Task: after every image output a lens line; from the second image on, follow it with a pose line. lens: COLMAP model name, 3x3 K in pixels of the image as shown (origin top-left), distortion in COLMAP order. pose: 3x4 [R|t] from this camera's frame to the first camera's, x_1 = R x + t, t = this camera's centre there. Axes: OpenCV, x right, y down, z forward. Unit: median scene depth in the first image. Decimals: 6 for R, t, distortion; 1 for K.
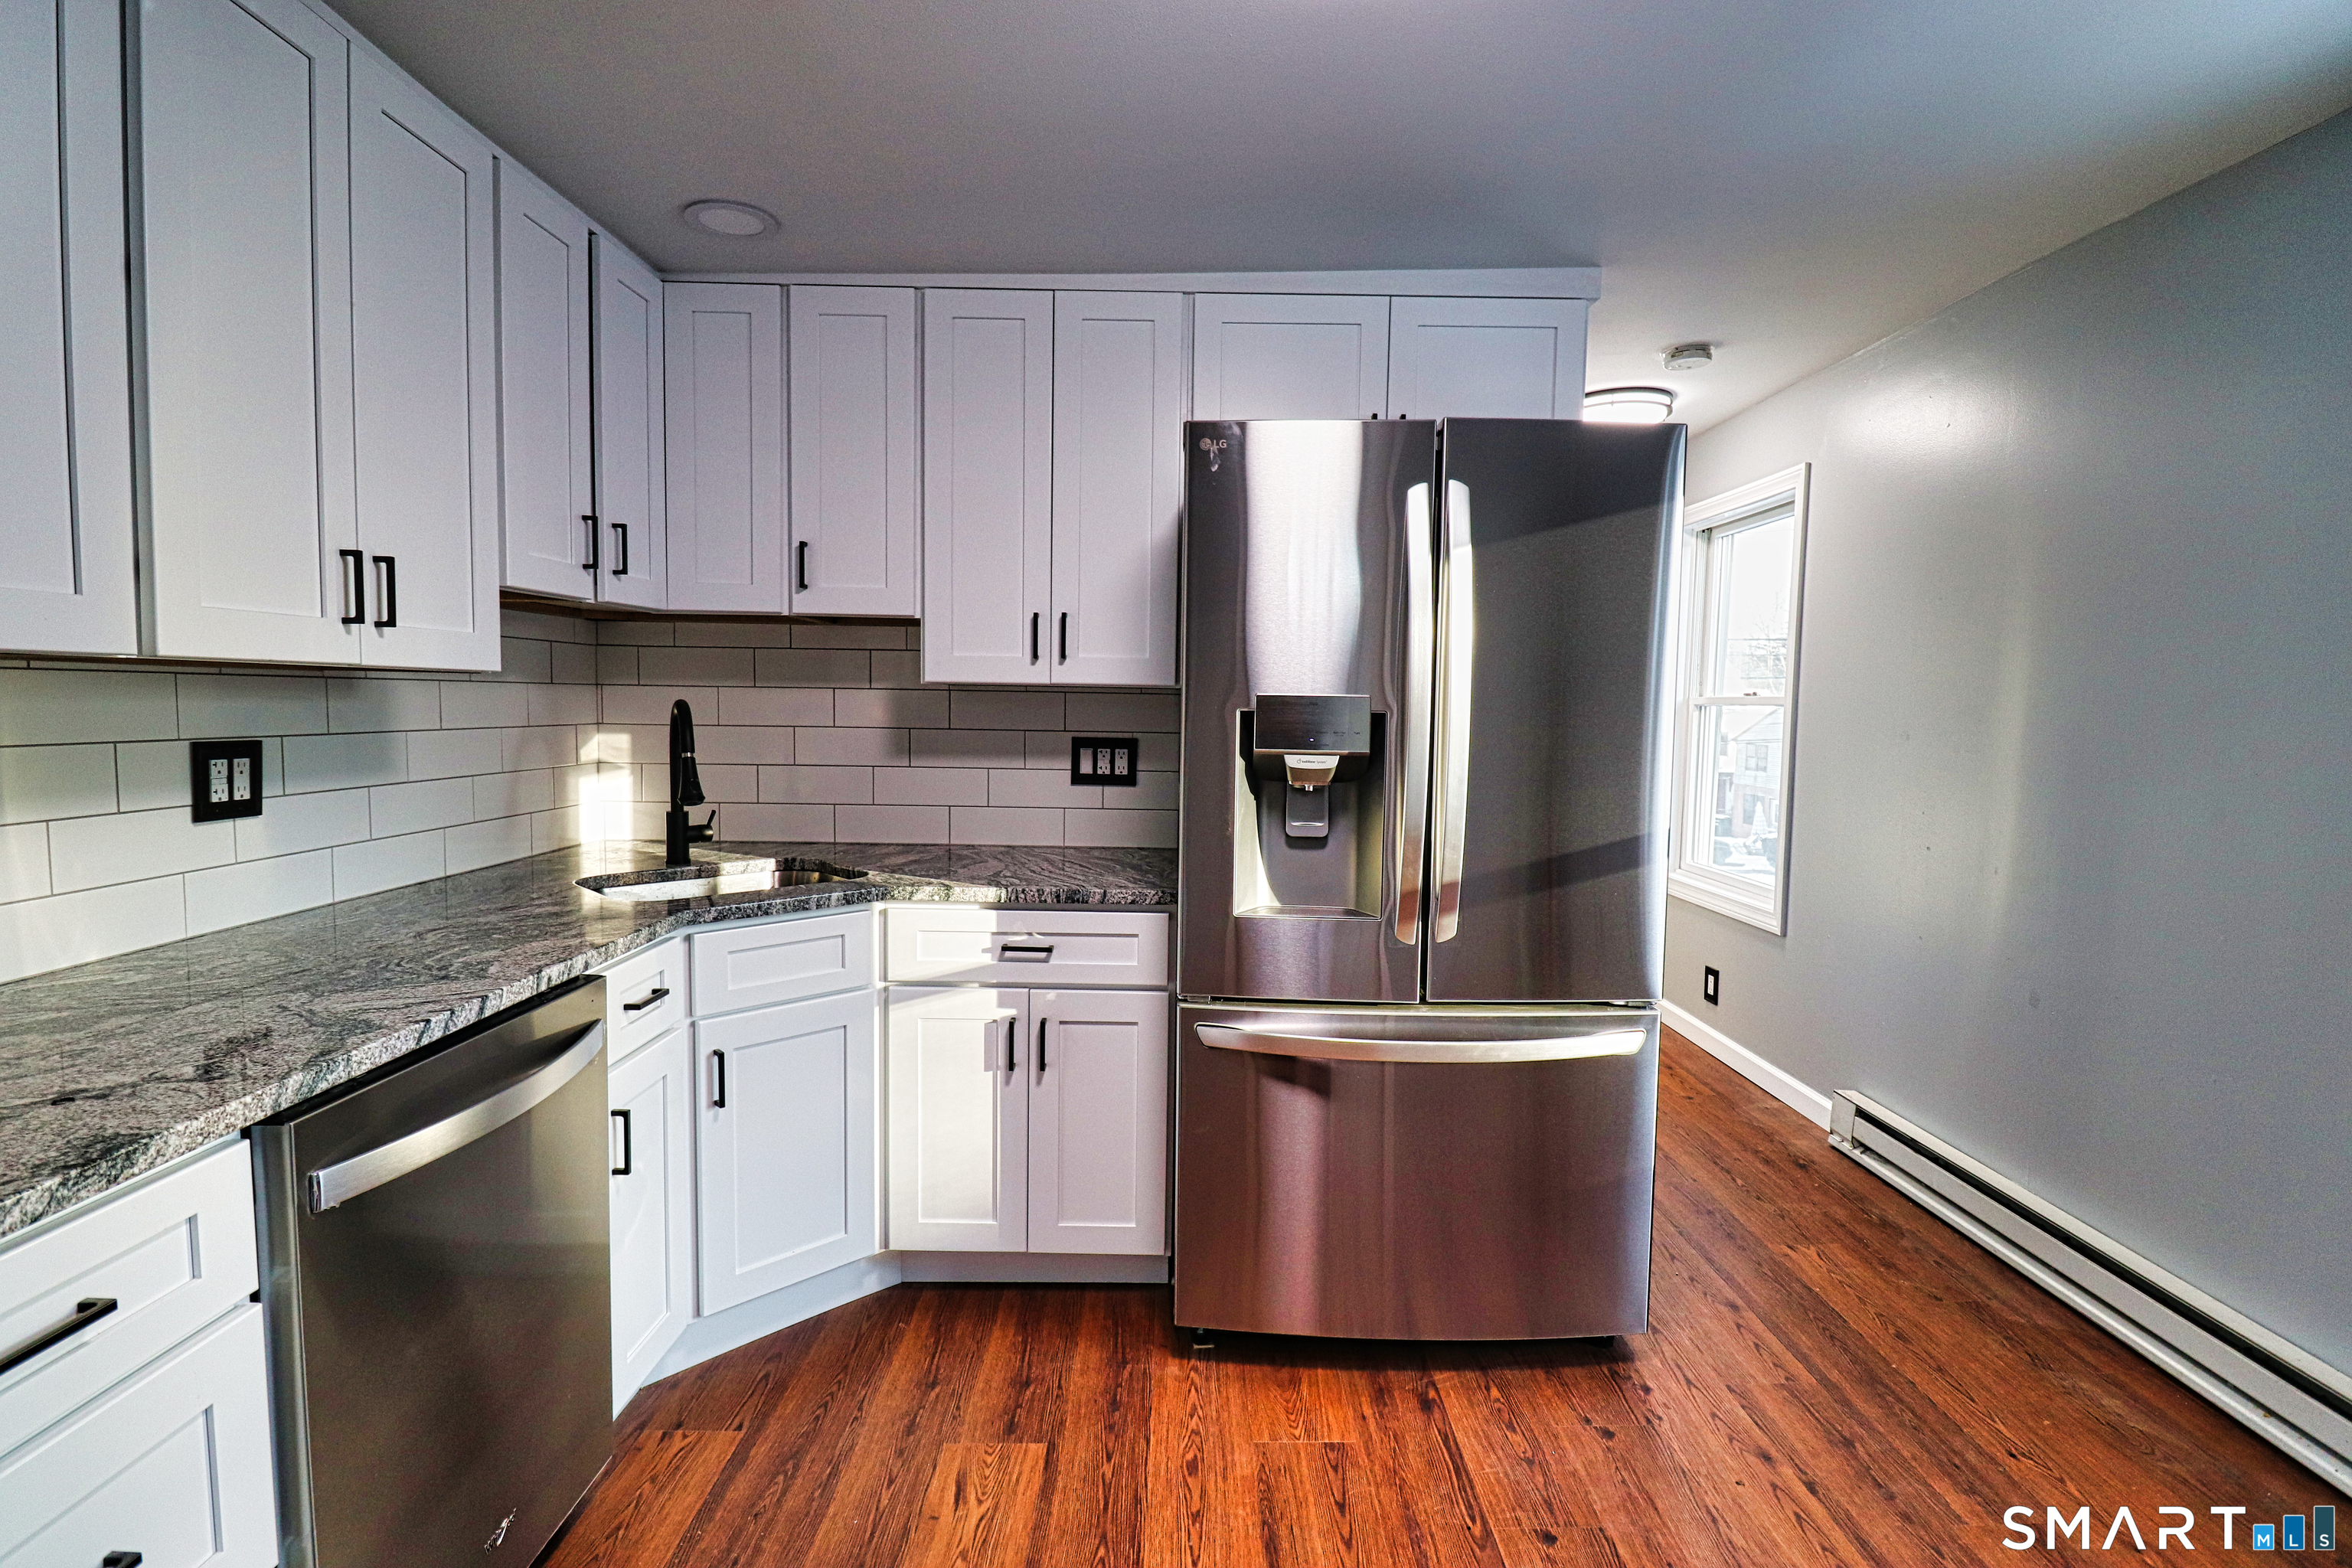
lens RADIAL K [[1093.8, 0, 1184.2], [0, 1093.8, 776.7], [0, 0, 1]] dist [-0.002834, -0.008877]
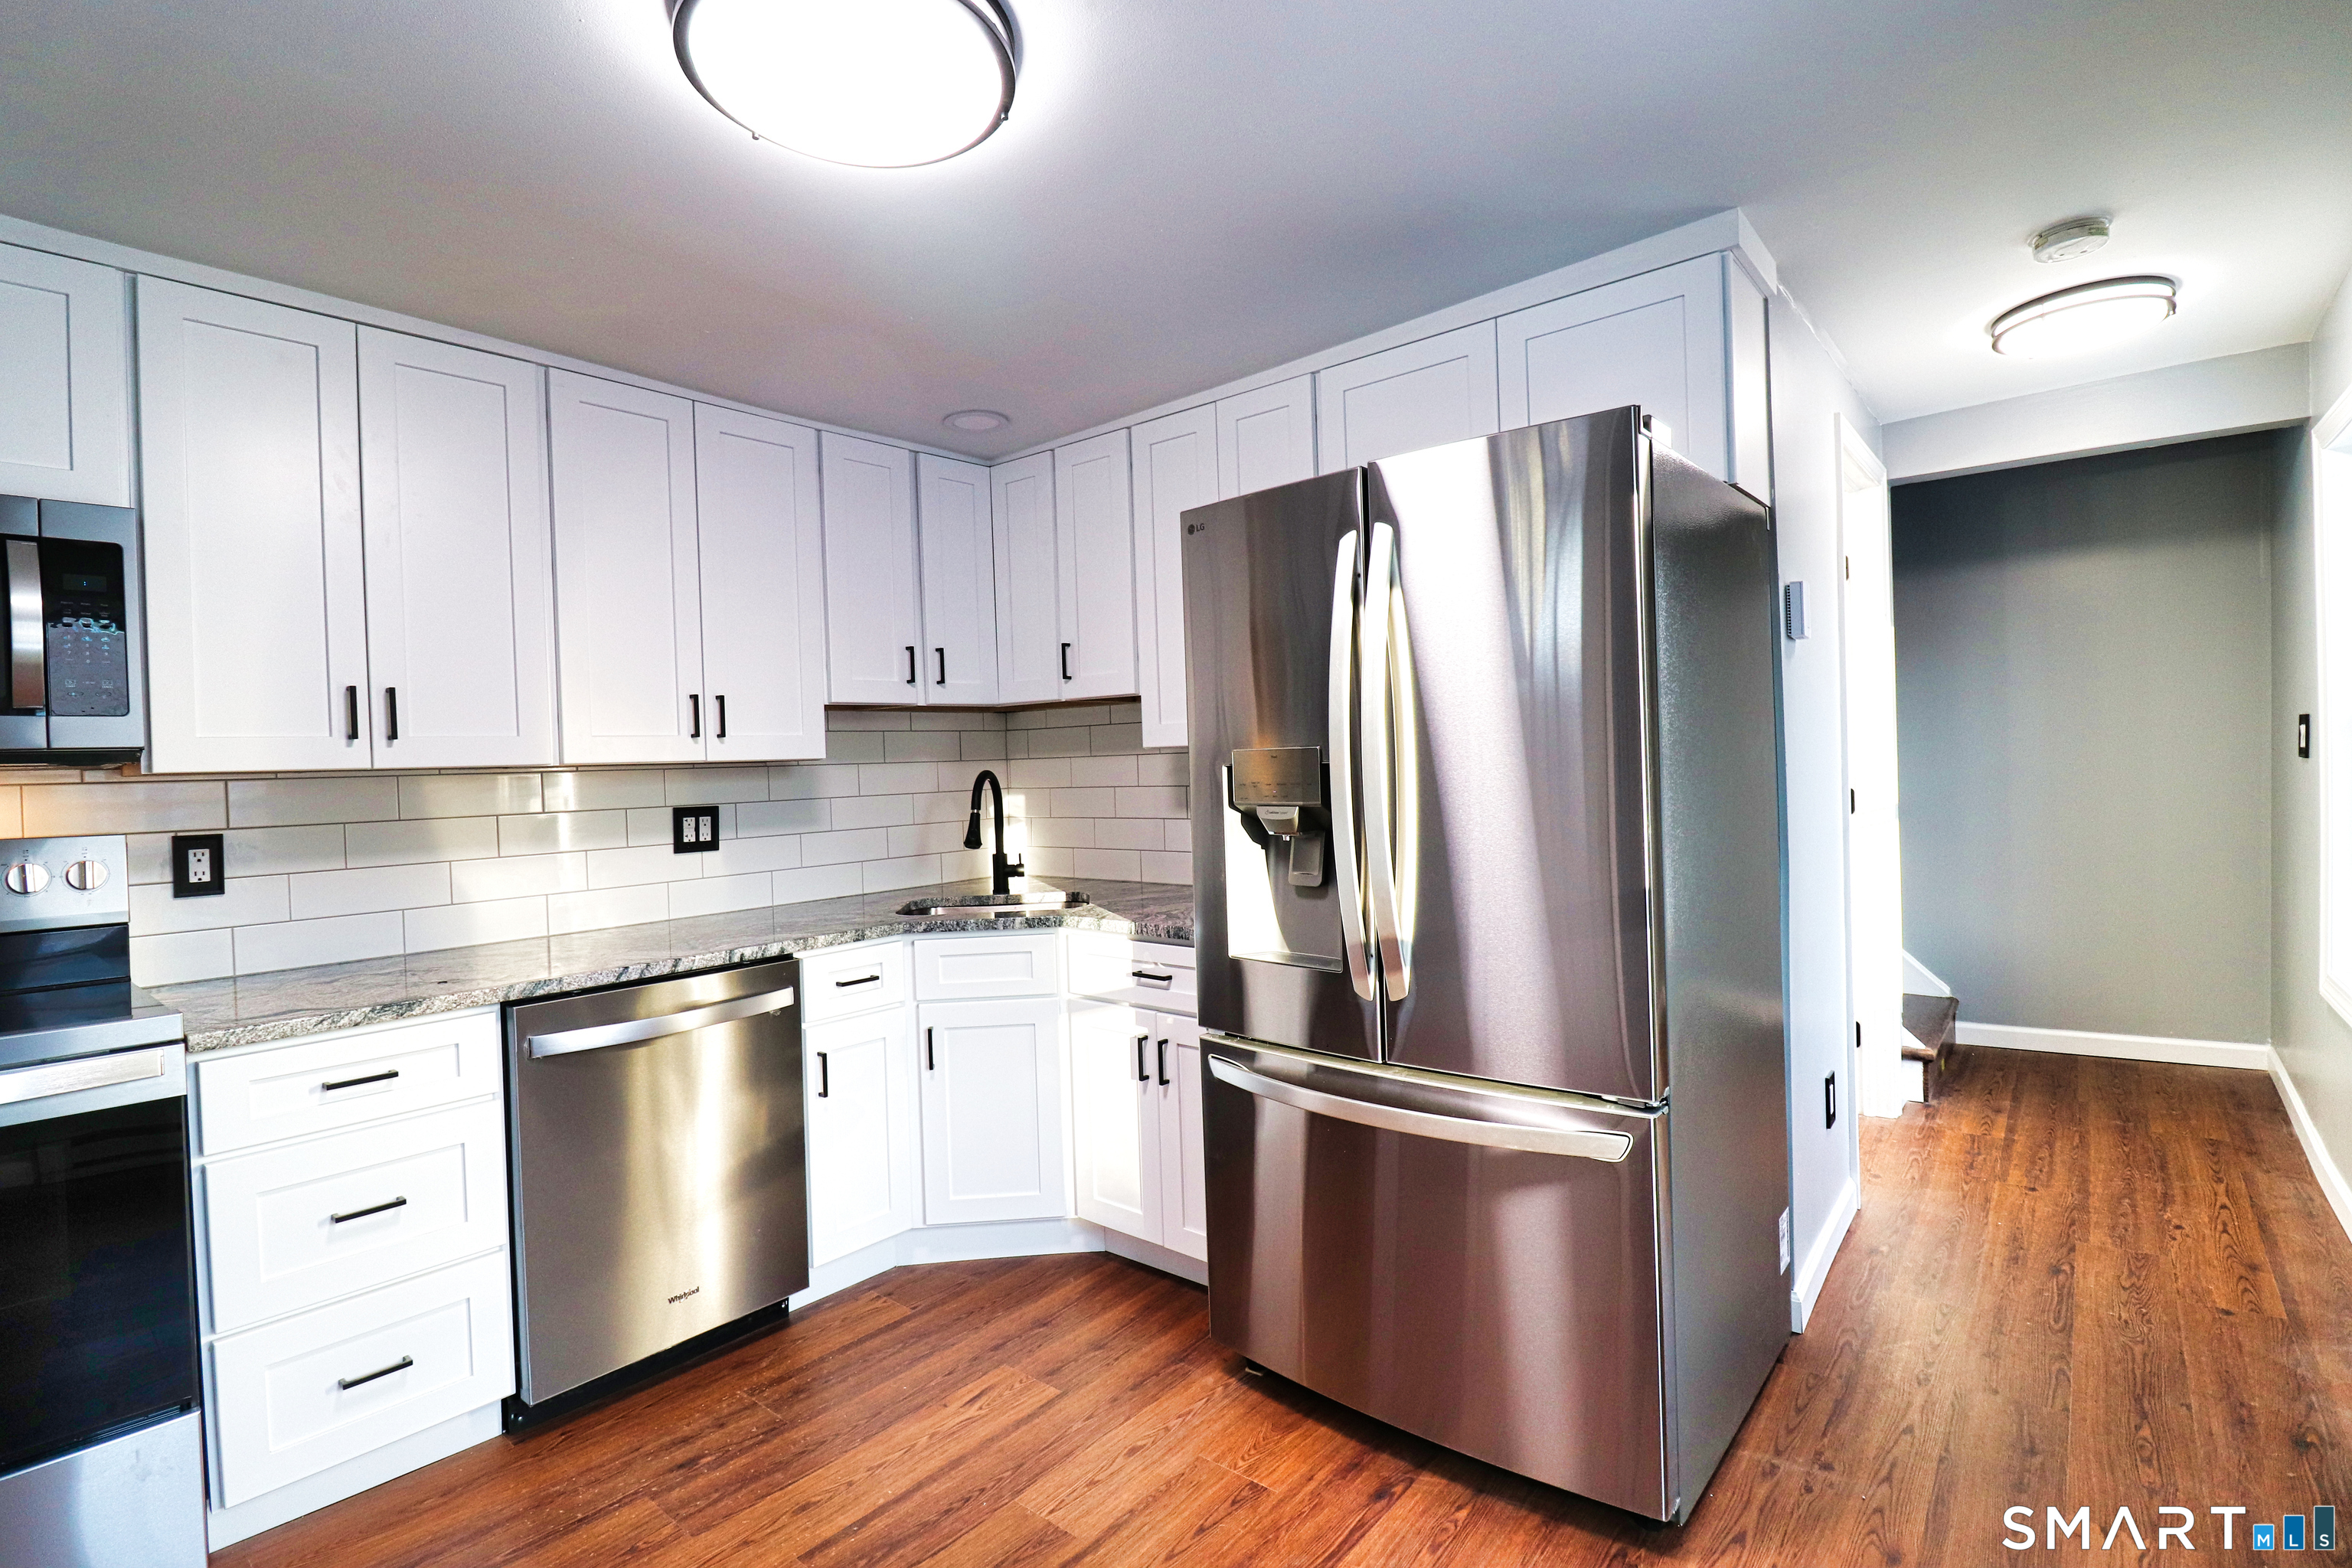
lens RADIAL K [[1093.8, 0, 1181.6], [0, 1093.8, 772.3], [0, 0, 1]] dist [-0.002834, -0.008877]
pose [[0.764267, -0.032782, -0.644067, 0.706738], [0.000233, 0.998721, -0.050557, 0.000466], [0.644900, 0.038489, 0.763297, 0.144272]]
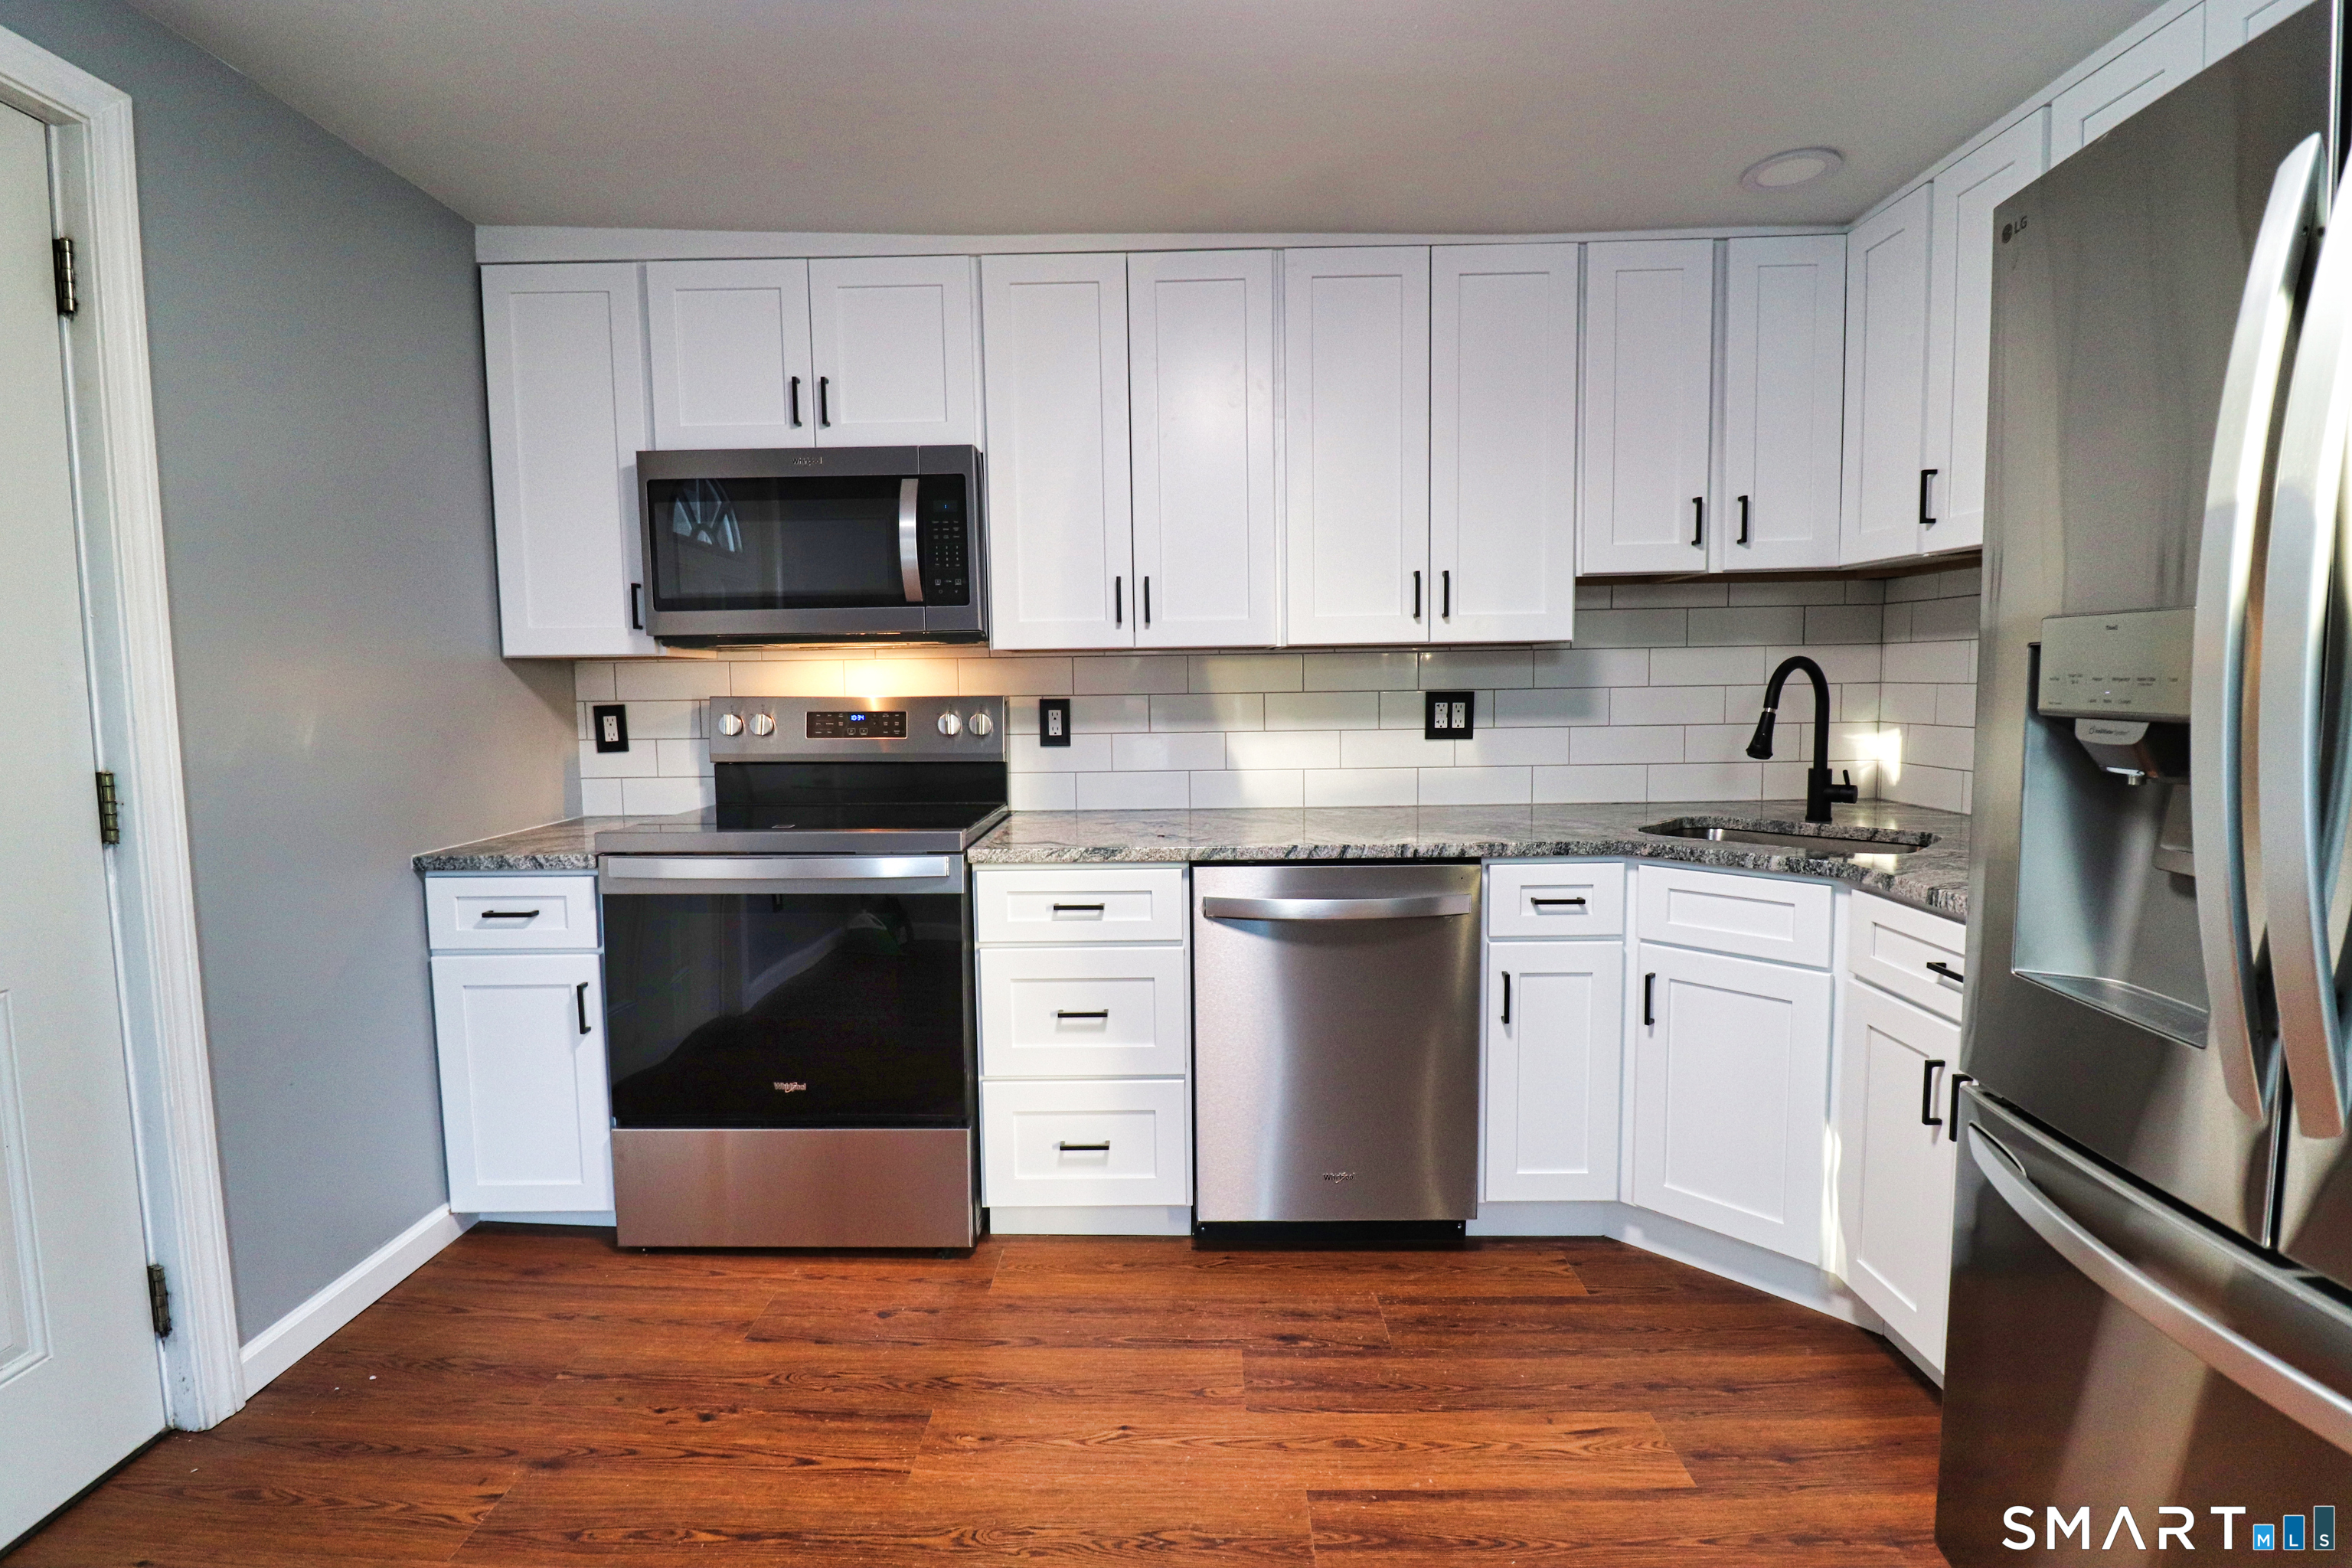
lens RADIAL K [[1093.8, 0, 1175.1], [0, 1093.8, 775.1], [0, 0, 1]] dist [-0.002834, -0.008877]
pose [[-0.014710, 0.075181, -0.997061, 0.669978], [-0.051421, 0.995793, 0.075844, -0.009415], [0.998569, 0.052386, -0.010782, 0.518413]]
